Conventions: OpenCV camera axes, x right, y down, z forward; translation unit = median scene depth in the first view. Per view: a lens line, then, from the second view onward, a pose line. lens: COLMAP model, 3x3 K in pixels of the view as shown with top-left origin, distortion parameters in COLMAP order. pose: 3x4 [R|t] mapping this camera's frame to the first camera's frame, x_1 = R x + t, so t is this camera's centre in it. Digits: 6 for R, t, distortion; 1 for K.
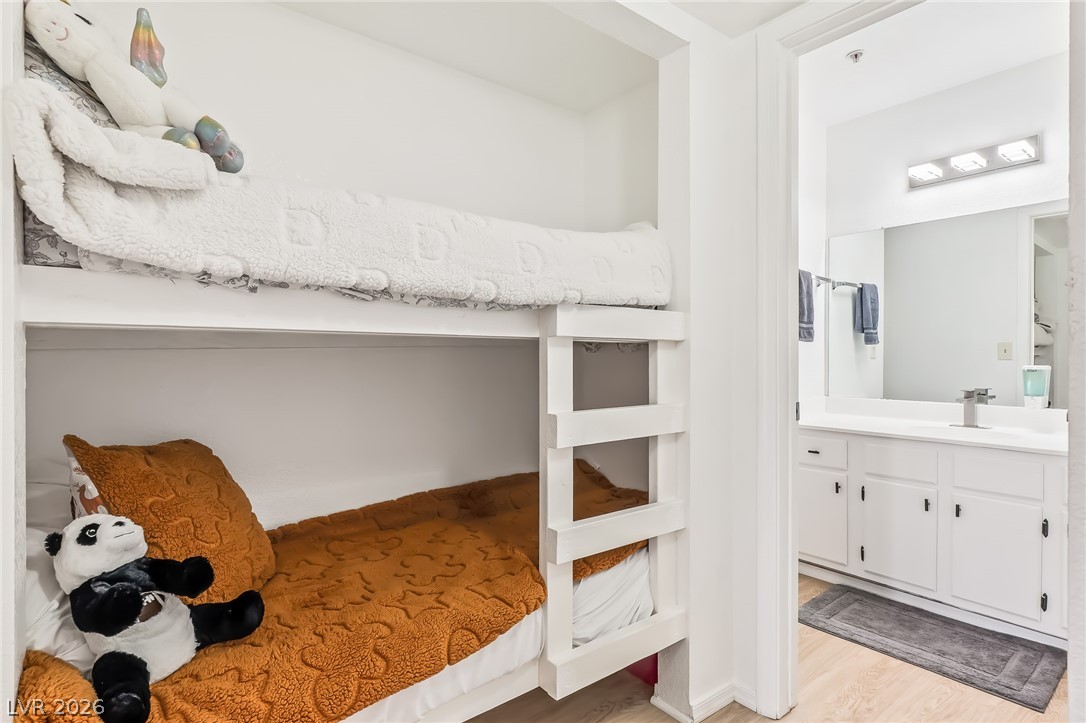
lens RADIAL K [[554.1, 0, 542.1], [0, 554.1, 361.0], [0, 0, 1]] dist [0.002600, 0.000690]
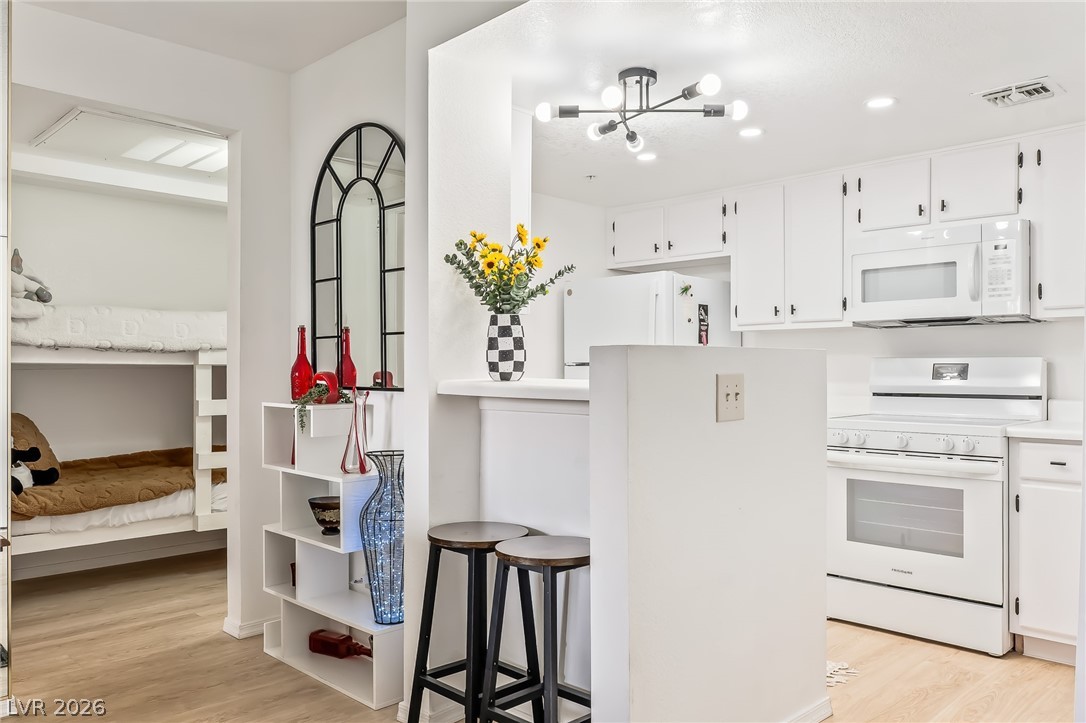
lens RADIAL K [[823.7, 0, 542.9], [0, 823.7, 368.9], [0, 0, 1]] dist [0.000836, -0.002372]
pose [[0.993283, 0.000935, 0.115710, 1.008642], [0.000128, 0.999958, -0.009177, 0.002617], [-0.115714, 0.009130, 0.993241, -2.404983]]
